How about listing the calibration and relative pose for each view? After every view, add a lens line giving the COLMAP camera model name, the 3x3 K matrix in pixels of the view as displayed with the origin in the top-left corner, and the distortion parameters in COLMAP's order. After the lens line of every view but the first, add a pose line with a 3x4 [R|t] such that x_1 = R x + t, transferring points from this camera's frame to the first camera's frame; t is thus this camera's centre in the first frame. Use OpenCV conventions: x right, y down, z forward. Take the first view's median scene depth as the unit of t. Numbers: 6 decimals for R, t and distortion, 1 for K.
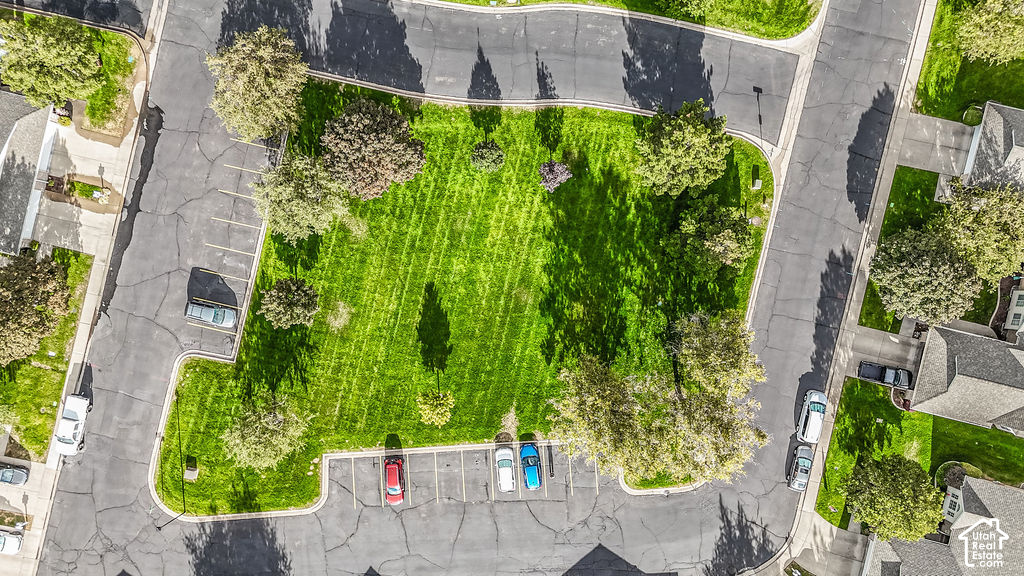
lens RADIAL K [[749.7, 0, 512.0], [0, 749.7, 288.0], [0, 0, 1]] dist [0.079260, -0.089929]
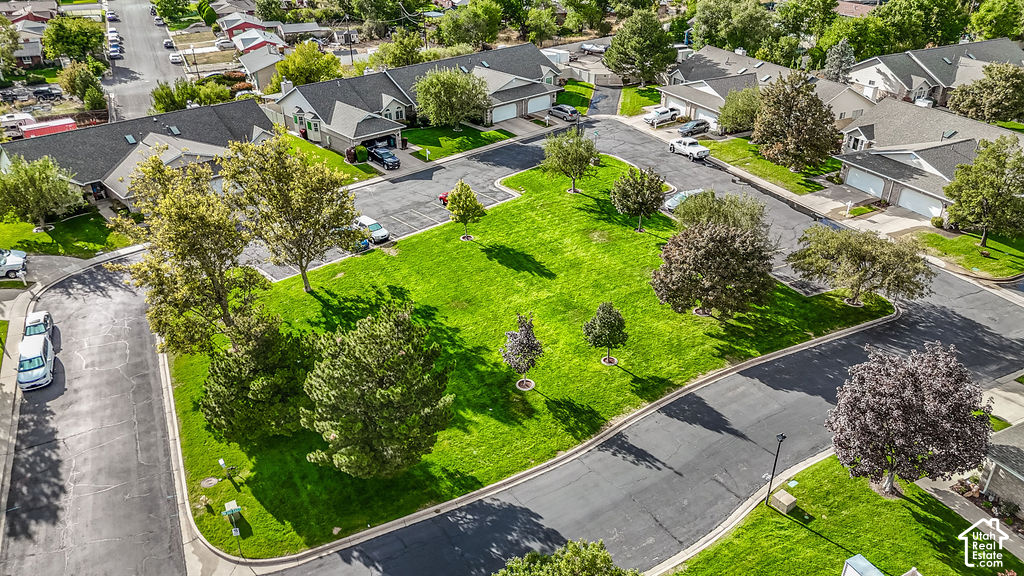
lens RADIAL K [[749.7, 0, 512.0], [0, 749.7, 288.0], [0, 0, 1]] dist [0.079260, -0.089929]
pose [[-0.776051, 0.325206, -0.540357, 0.407350], [-0.630373, -0.373711, 0.680418, -0.577877], [0.019338, 0.868666, 0.495020, 0.577059]]
